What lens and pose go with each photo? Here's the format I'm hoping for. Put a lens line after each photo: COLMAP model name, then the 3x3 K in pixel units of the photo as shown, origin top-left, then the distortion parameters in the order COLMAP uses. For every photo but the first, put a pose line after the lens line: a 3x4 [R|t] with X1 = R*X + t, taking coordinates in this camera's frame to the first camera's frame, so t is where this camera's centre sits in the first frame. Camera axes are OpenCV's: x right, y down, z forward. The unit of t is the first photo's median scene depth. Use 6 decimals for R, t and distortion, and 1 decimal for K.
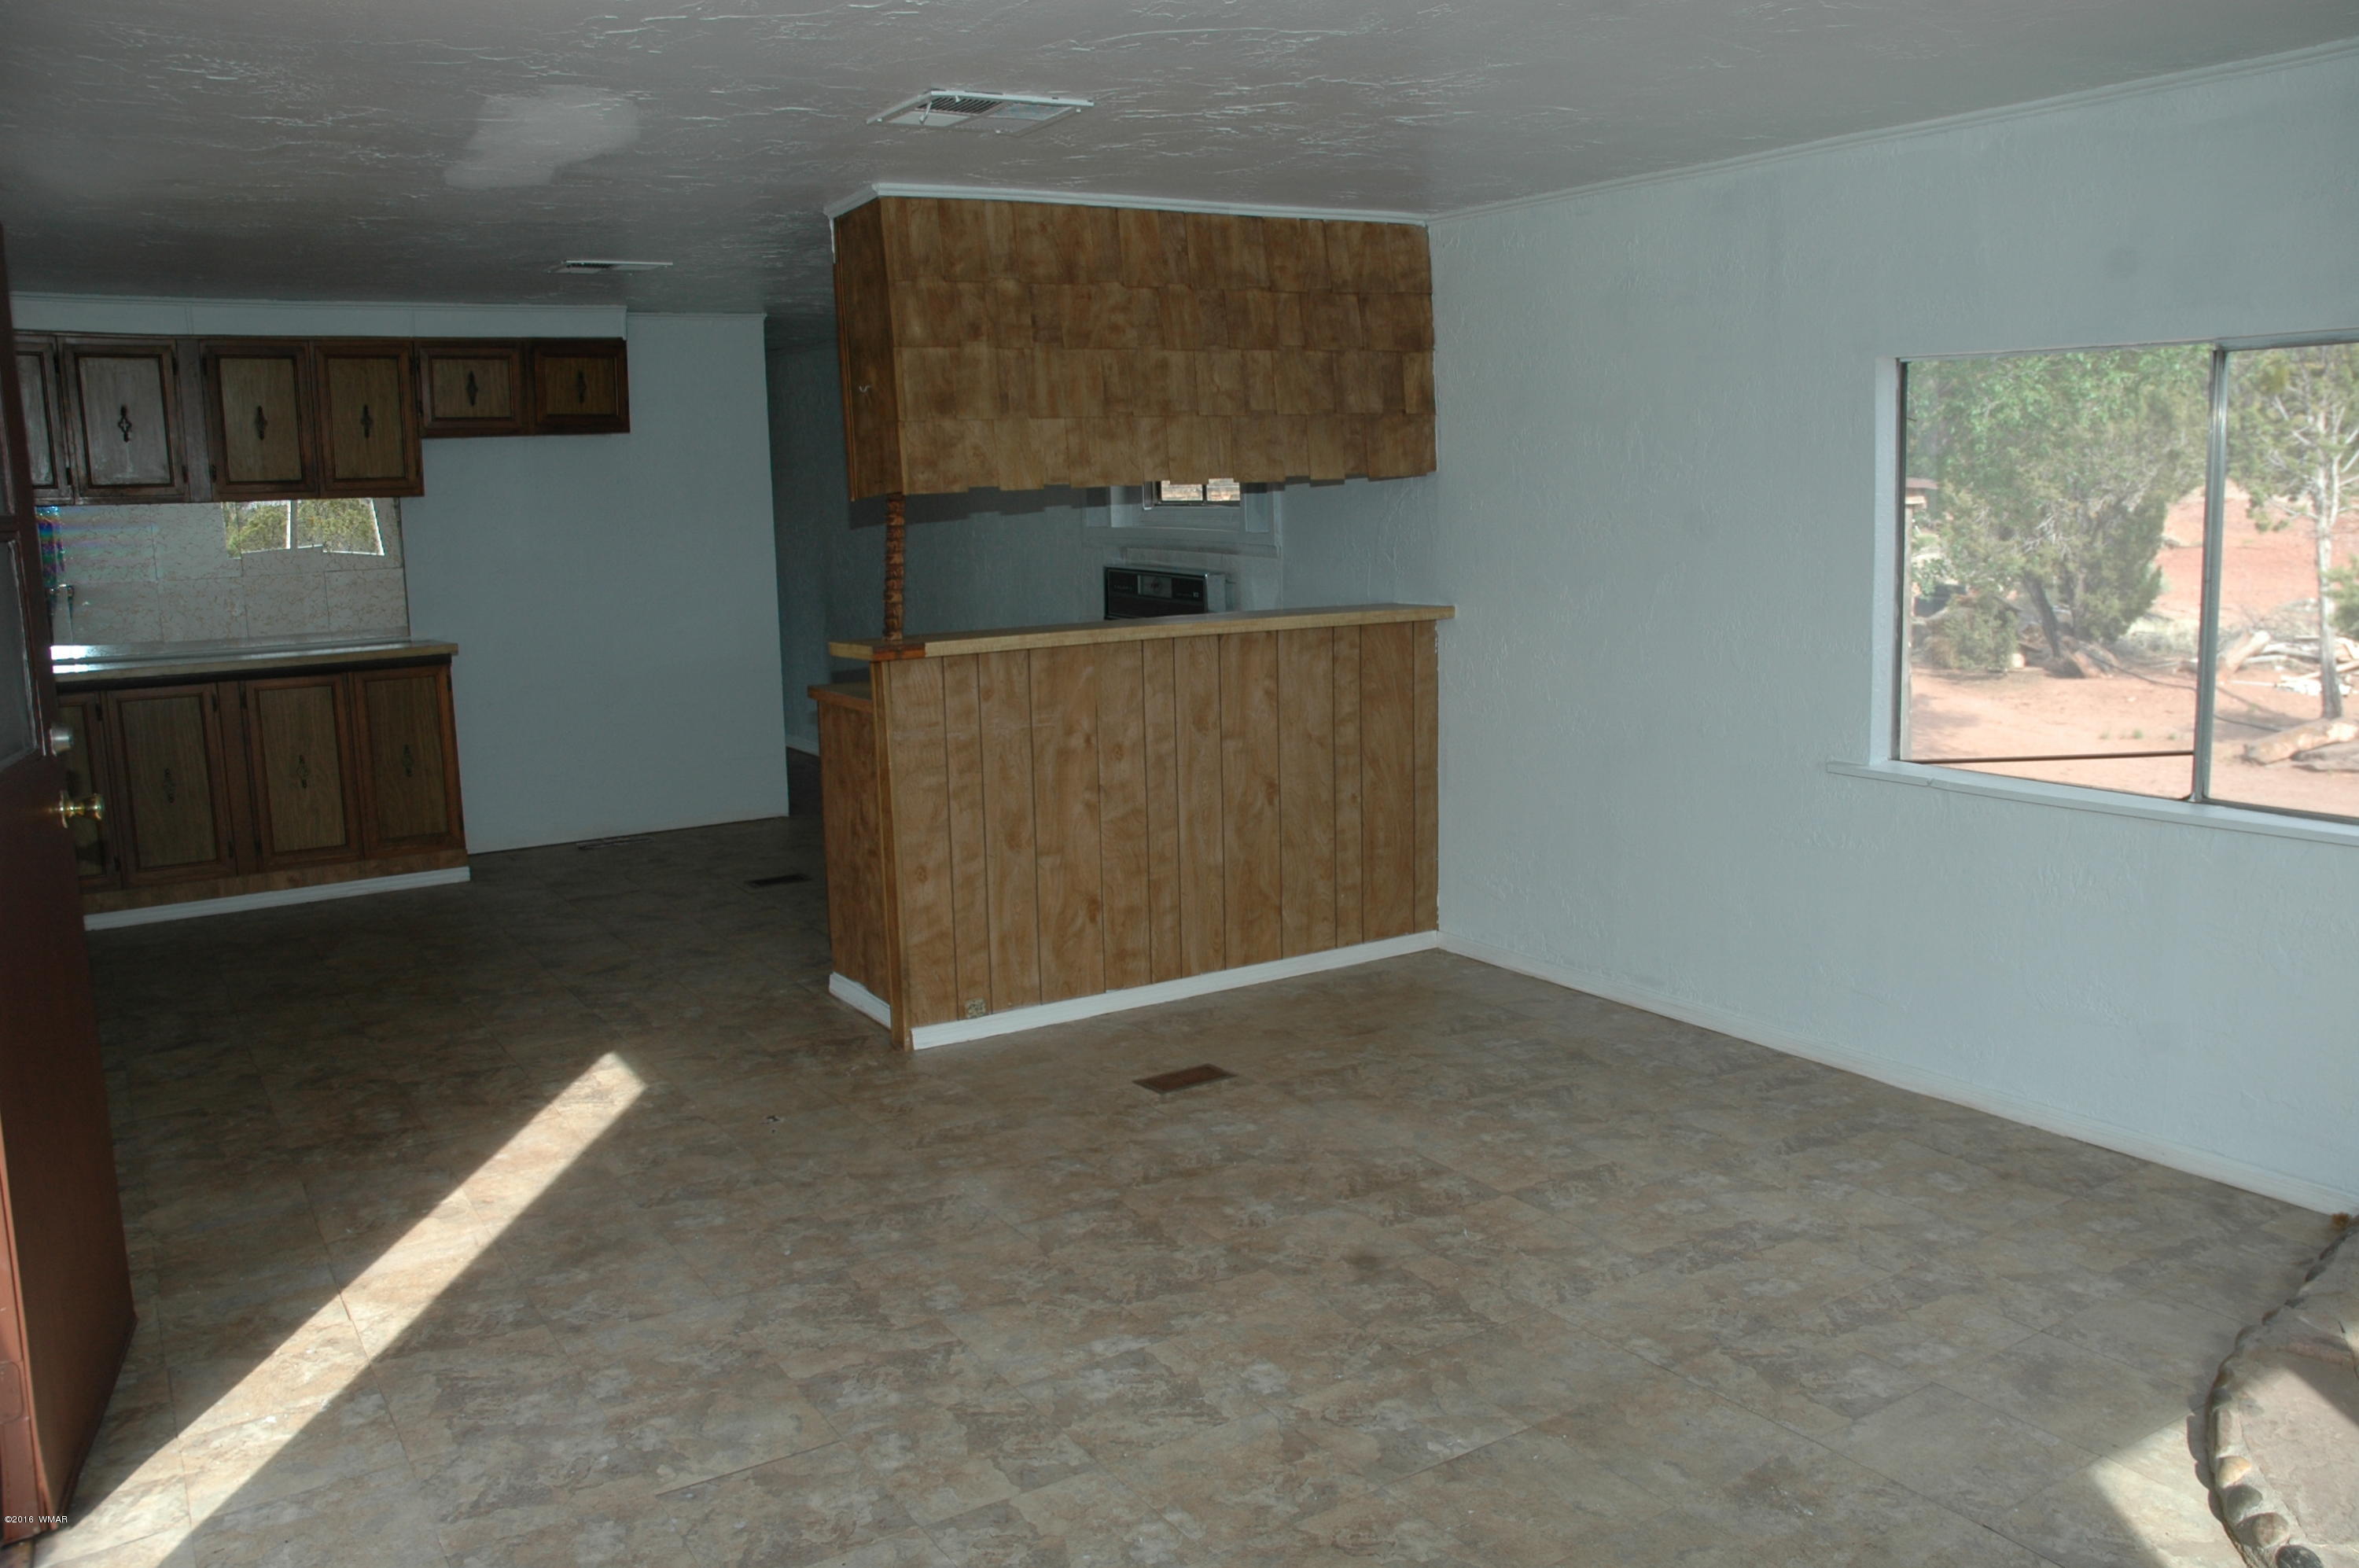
lens RADIAL K [[1849.2, 0, 1209.5], [0, 1849.2, 774.3], [0, 0, 1]] dist [-0.180908, 0.180764]
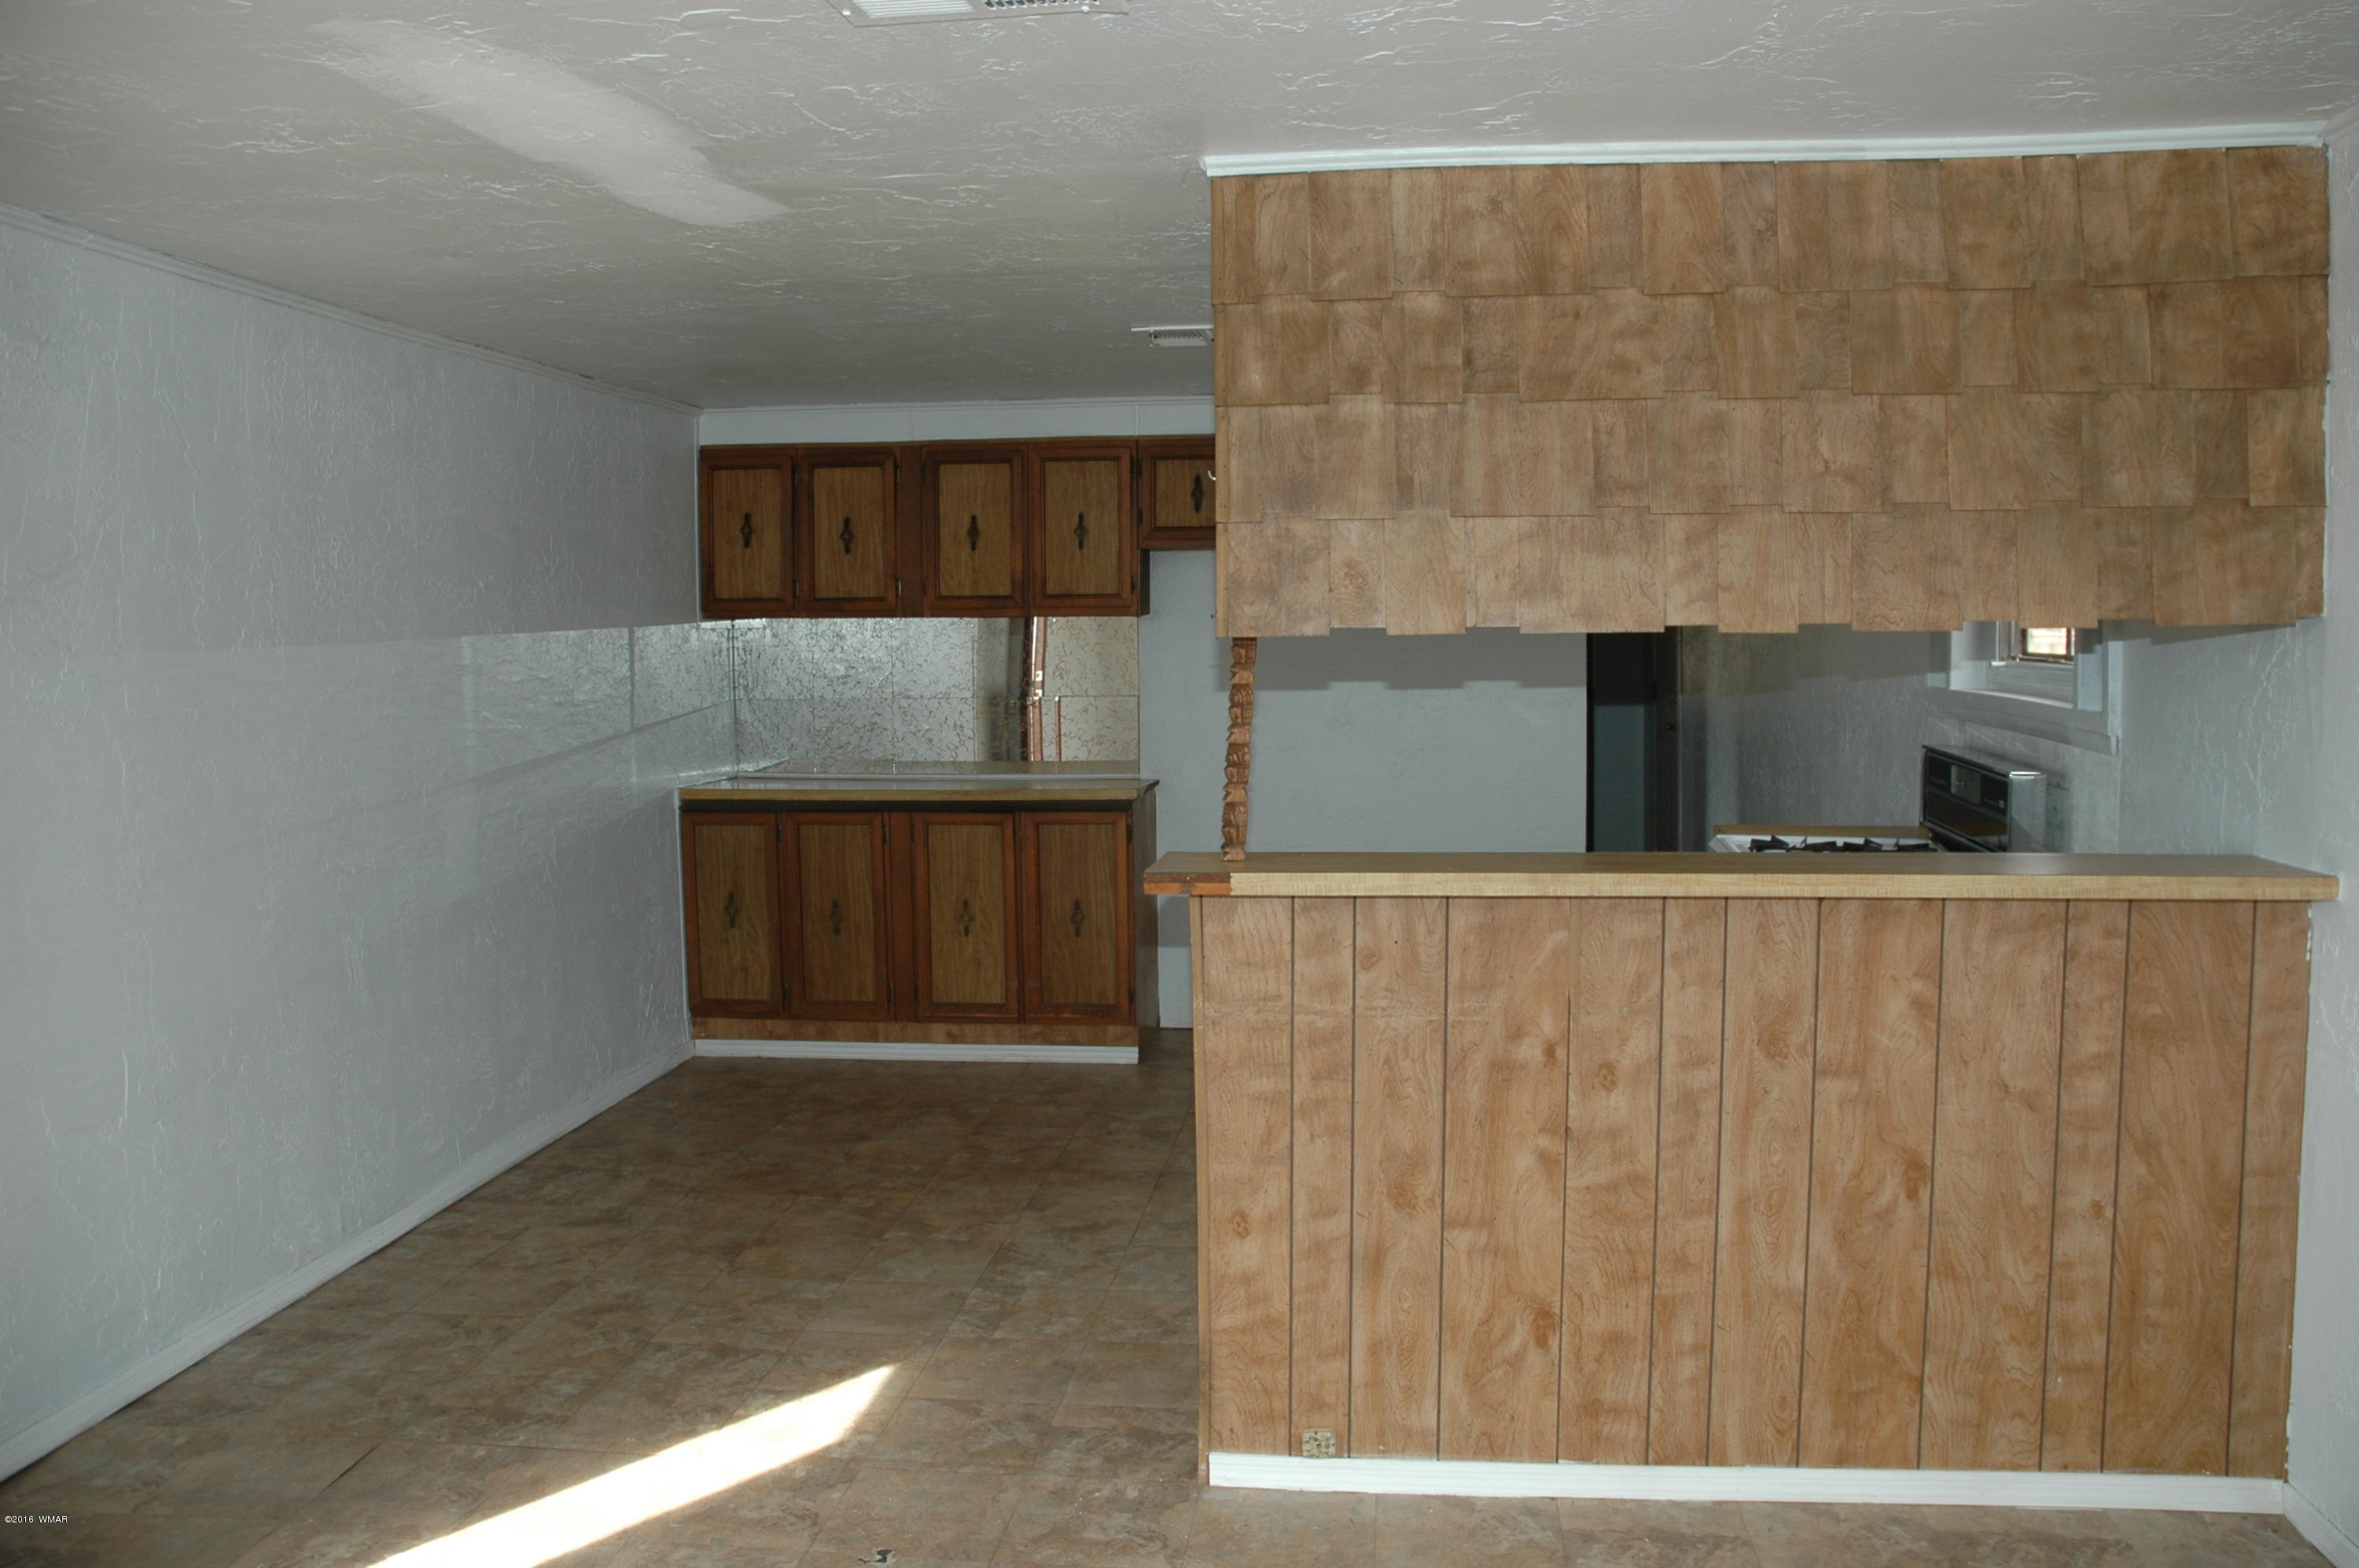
lens RADIAL K [[1849.2, 0, 1209.5], [0, 1849.2, 774.3], [0, 0, 1]] dist [-0.180908, 0.180764]
pose [[0.778473, 0.066233, -0.624174, 0.210650], [-0.108099, 0.993706, -0.029376, -0.077431], [0.618300, 0.090340, 0.780733, 0.450907]]
